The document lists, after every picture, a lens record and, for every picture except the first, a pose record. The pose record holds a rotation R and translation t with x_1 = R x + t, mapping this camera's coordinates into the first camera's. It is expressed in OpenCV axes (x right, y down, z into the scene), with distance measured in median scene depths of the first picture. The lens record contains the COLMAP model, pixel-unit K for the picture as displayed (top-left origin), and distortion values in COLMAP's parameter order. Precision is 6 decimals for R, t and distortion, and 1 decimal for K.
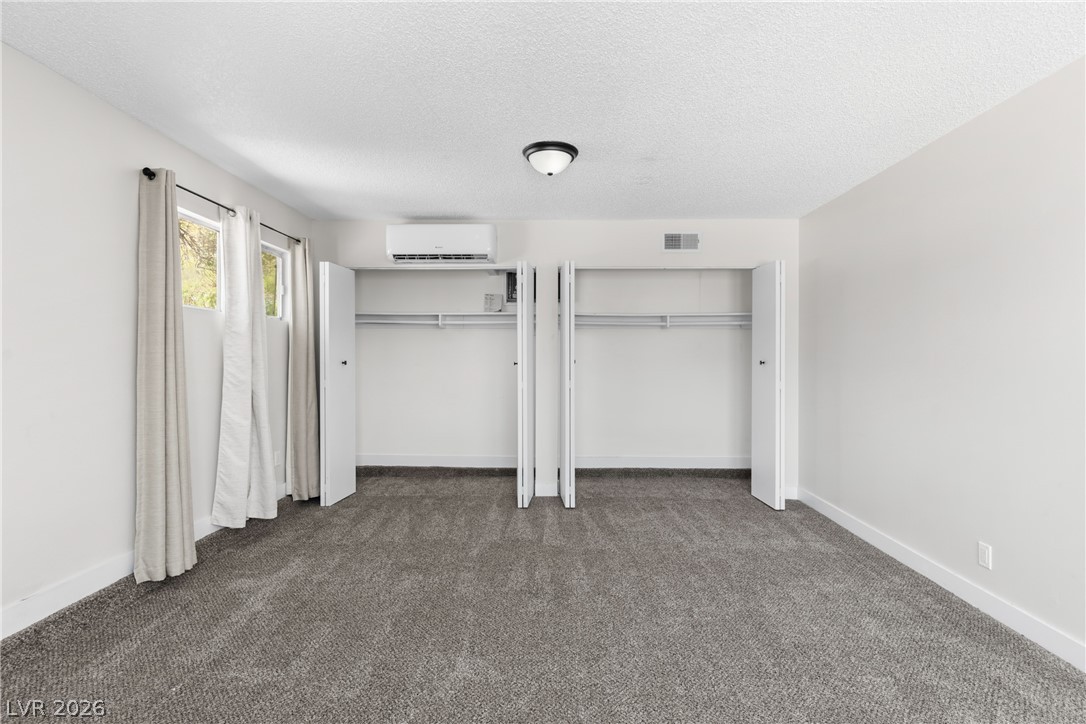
lens RADIAL K [[513.5, 0, 544.9], [0, 513.5, 354.1], [0, 0, 1]] dist [0.000710, 0.001264]
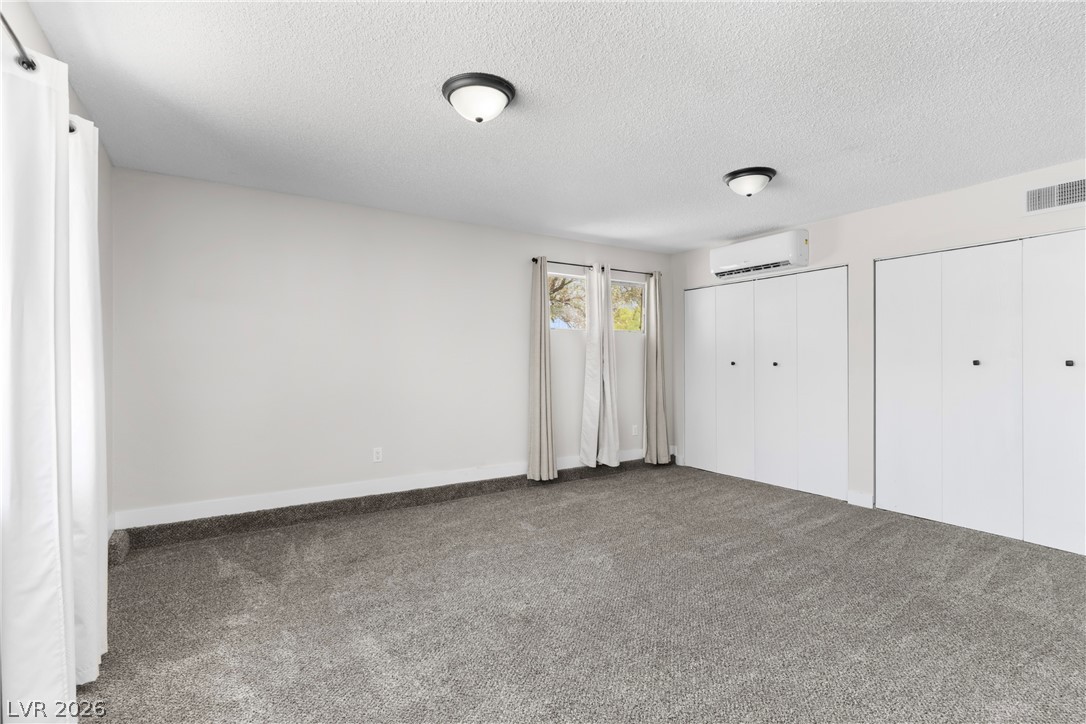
lens RADIAL K [[513.5, 0, 548.1], [0, 513.5, 362.9], [0, 0, 1]] dist [0.000710, 0.001264]
pose [[0.558319, 0.001951, -0.829624, 0.630072], [0.009697, 0.999914, 0.008877, 0.001211], [0.829570, -0.013001, 0.558252, 0.006912]]
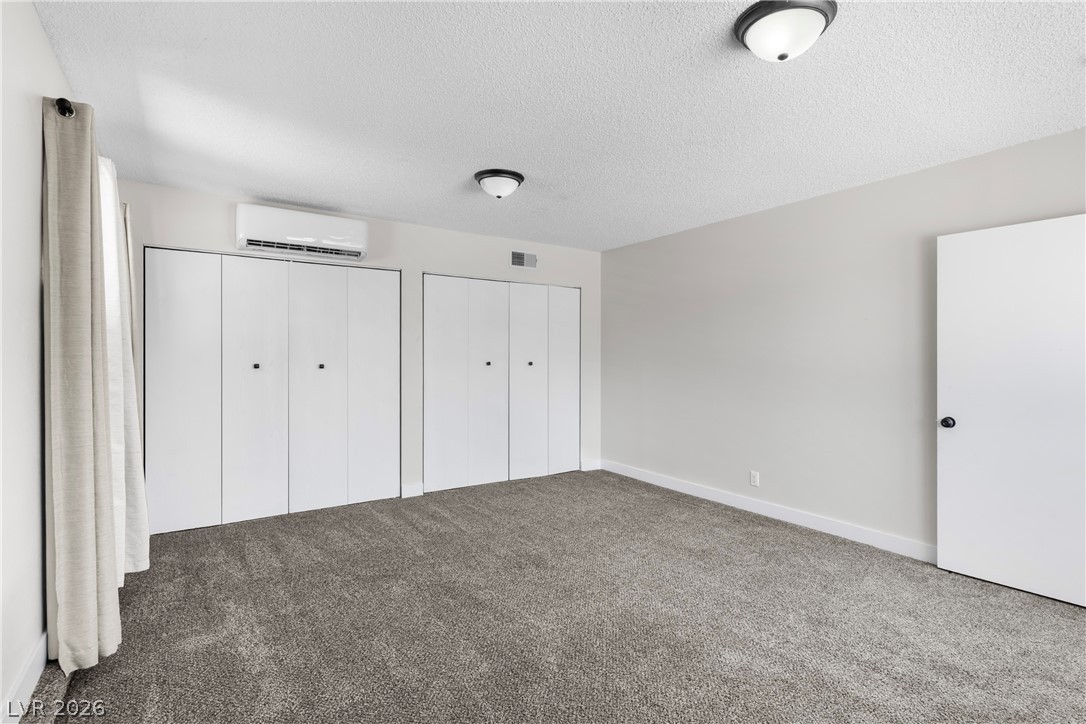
lens RADIAL K [[513.5, 0, 558.4], [0, 513.5, 355.5], [0, 0, 1]] dist [0.000710, 0.001264]
pose [[0.815041, 0.002507, 0.579398, -0.480092], [-0.003586, 0.999993, 0.000717, -0.005224], [-0.579392, -0.002662, 0.815045, 0.010755]]
